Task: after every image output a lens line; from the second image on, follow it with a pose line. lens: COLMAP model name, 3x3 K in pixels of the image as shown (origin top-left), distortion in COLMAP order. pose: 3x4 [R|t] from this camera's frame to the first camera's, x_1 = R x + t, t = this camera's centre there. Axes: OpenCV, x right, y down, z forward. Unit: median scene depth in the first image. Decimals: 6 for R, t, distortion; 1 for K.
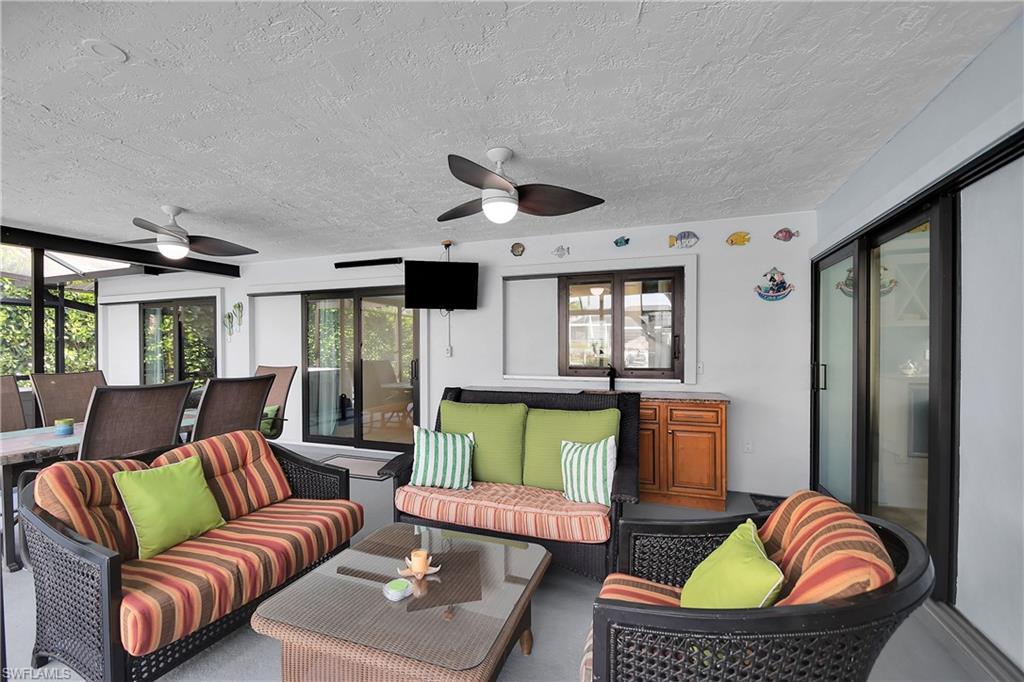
lens RADIAL K [[419.0, 0, 512.2], [0, 419.0, 352.0], [0, 0, 1]] dist [0.001299, -0.008435]
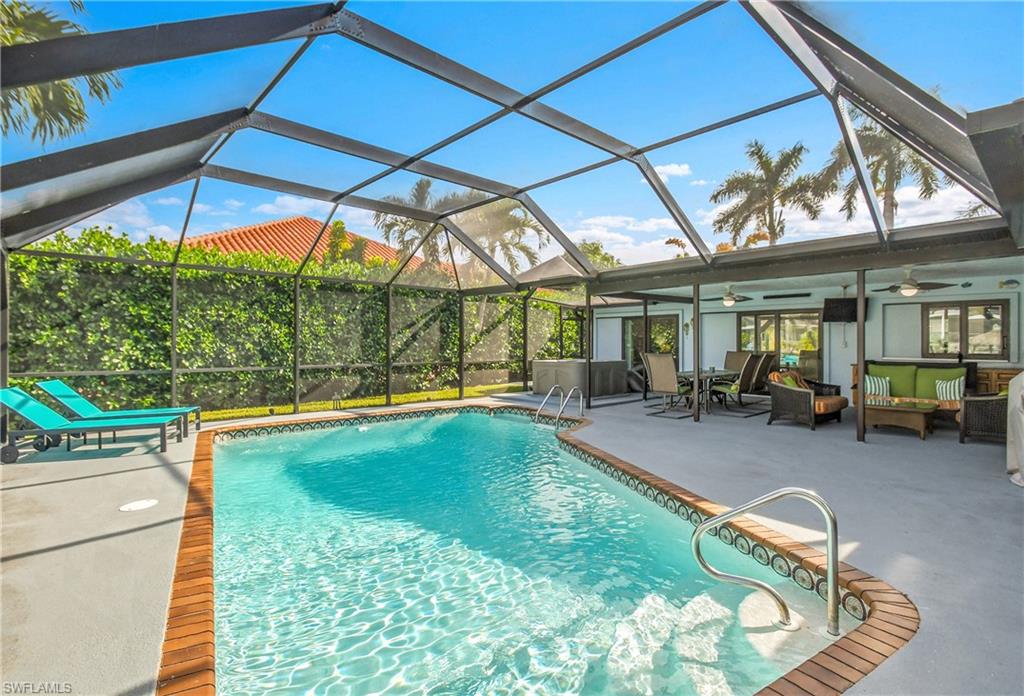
lens RADIAL K [[507.2, 0, 504.6], [0, 507.2, 344.0], [0, 0, 1]] dist [-0.000857, -0.010504]
pose [[0.881577, 0.004122, -0.472021, -0.477168], [-0.008798, 0.999932, -0.007701, 0.028311], [0.471957, 0.010942, 0.881553, -1.875100]]
